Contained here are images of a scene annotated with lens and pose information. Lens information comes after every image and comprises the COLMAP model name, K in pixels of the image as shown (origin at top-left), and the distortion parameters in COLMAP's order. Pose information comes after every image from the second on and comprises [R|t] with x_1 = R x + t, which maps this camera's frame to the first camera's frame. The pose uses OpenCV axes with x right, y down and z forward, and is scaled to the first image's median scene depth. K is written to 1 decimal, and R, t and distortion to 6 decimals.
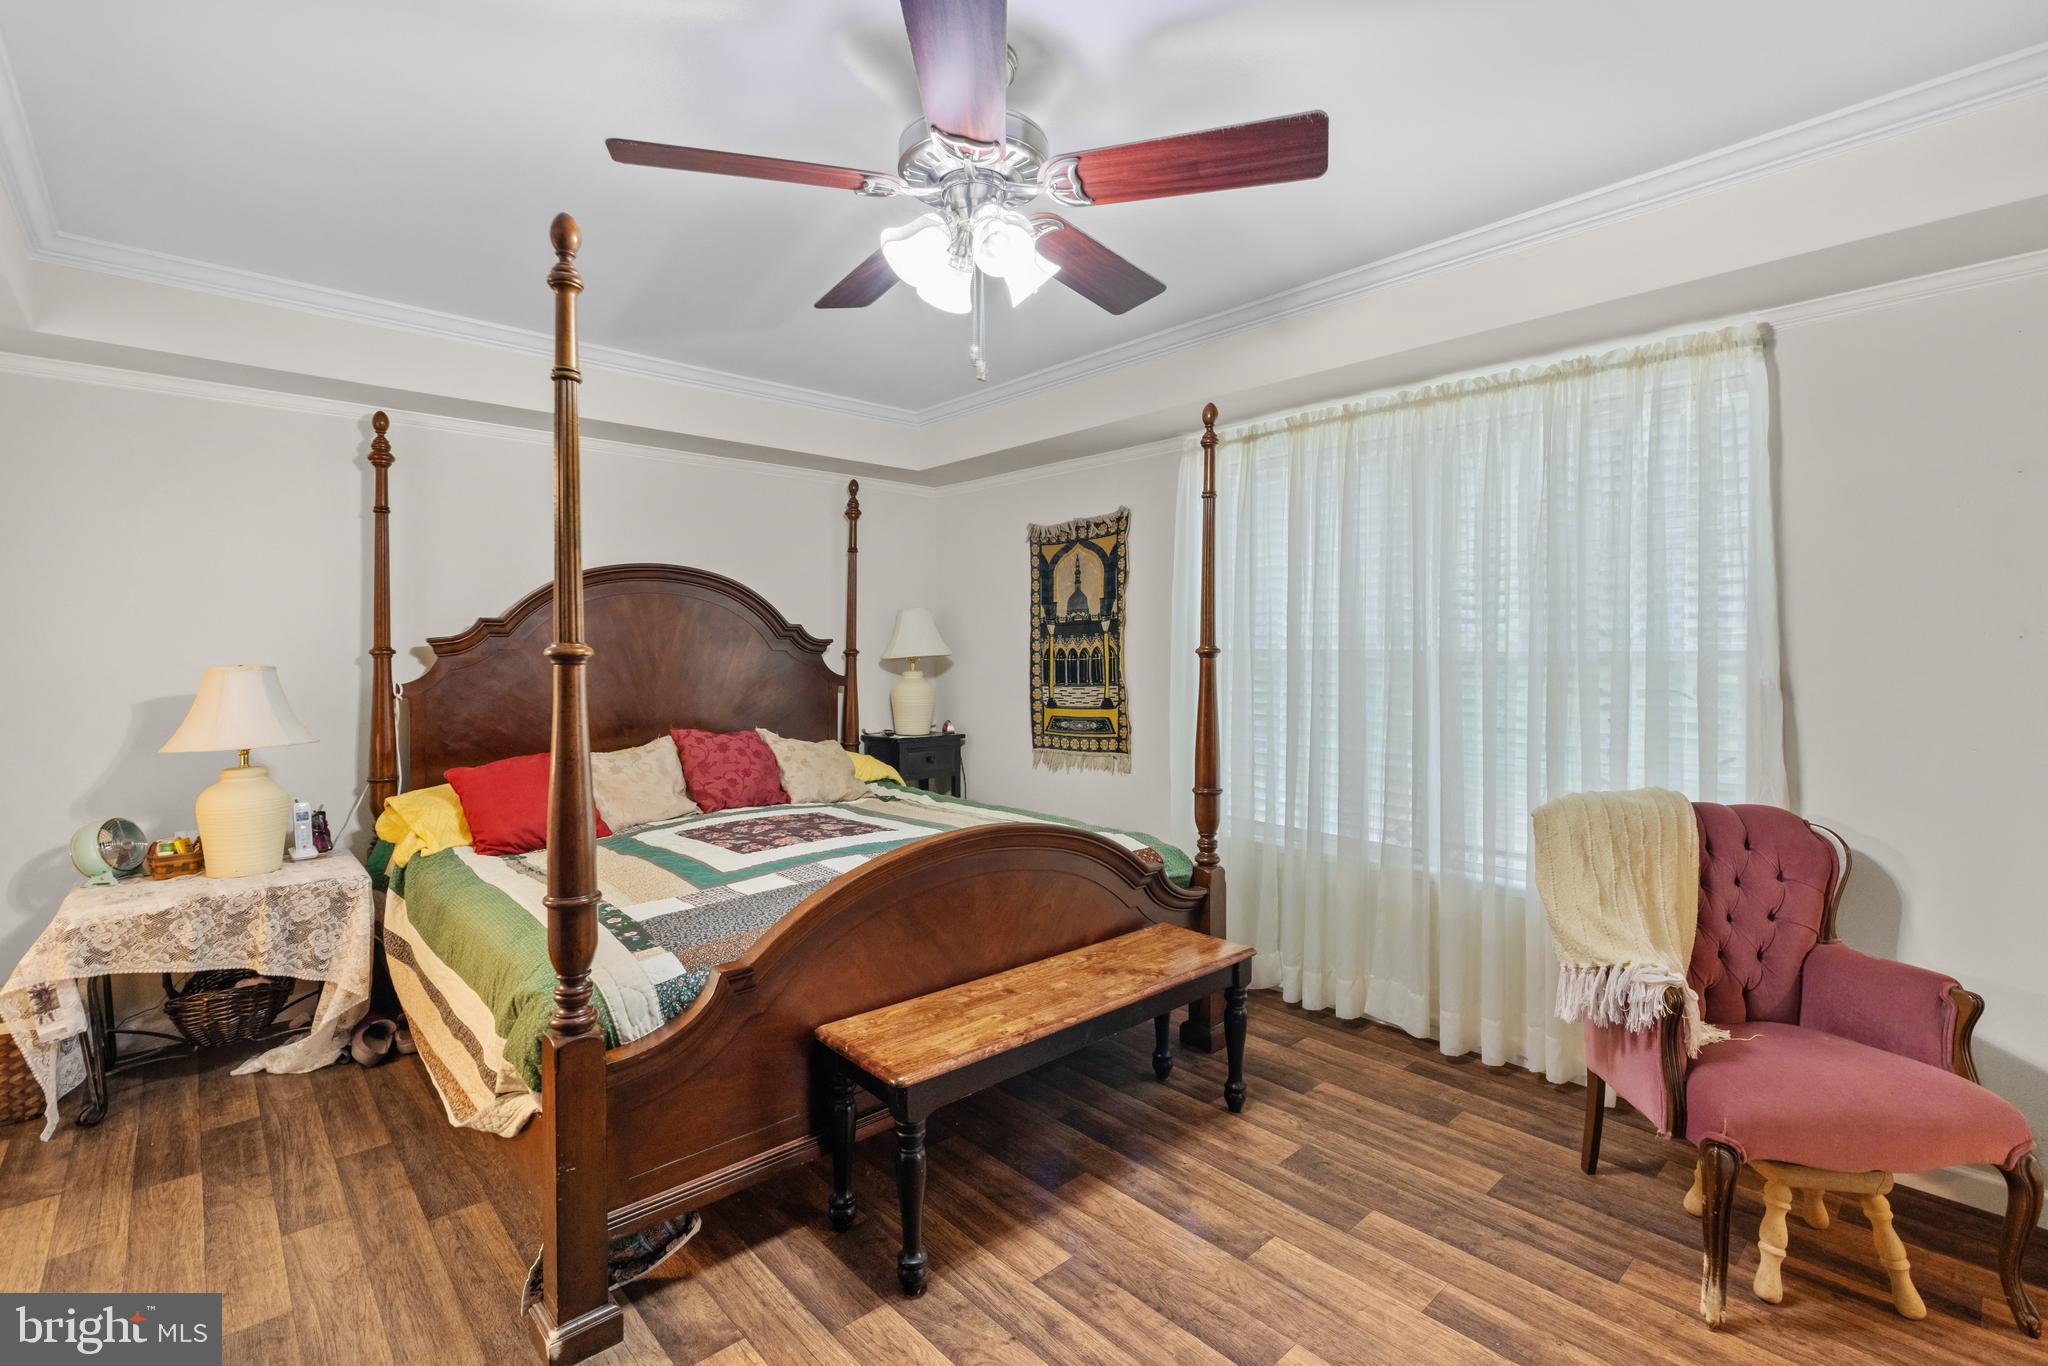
lens RADIAL K [[931.5, 0, 1023.0], [0, 931.5, 643.1], [0, 0, 1]] dist [-0.012166, 0.001009]
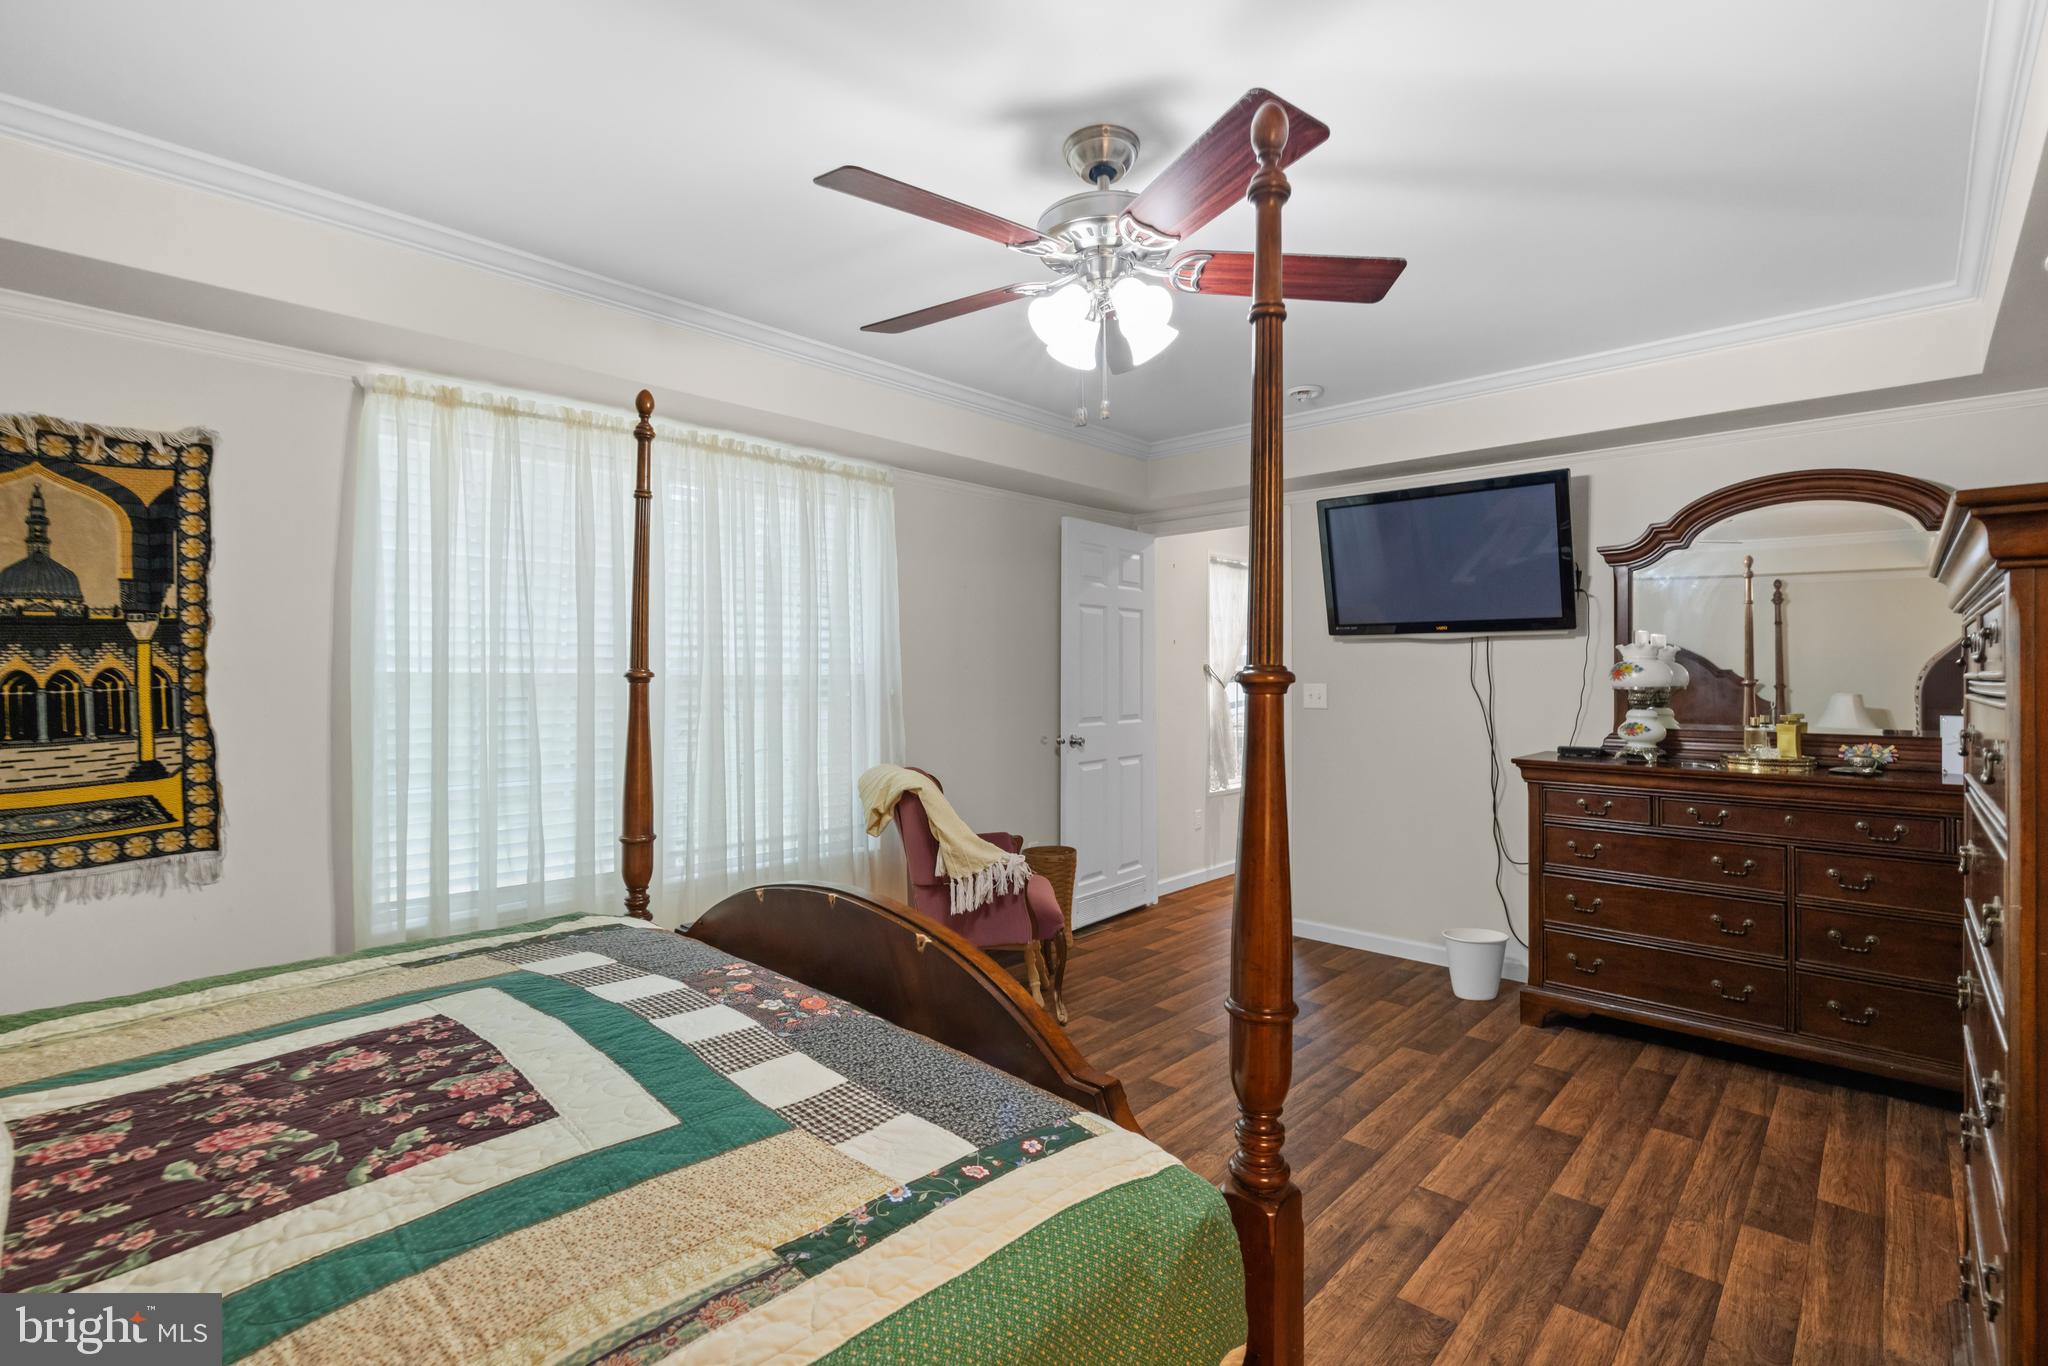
lens RADIAL K [[931.5, 0, 1004.1], [0, 931.5, 674.5], [0, 0, 1]] dist [-0.012166, 0.001009]
pose [[-0.080458, -0.000385, 0.996758, -0.496580], [-0.007316, 0.999973, -0.000204, 0.003992], [-0.996731, -0.007309, -0.080459, 0.533589]]
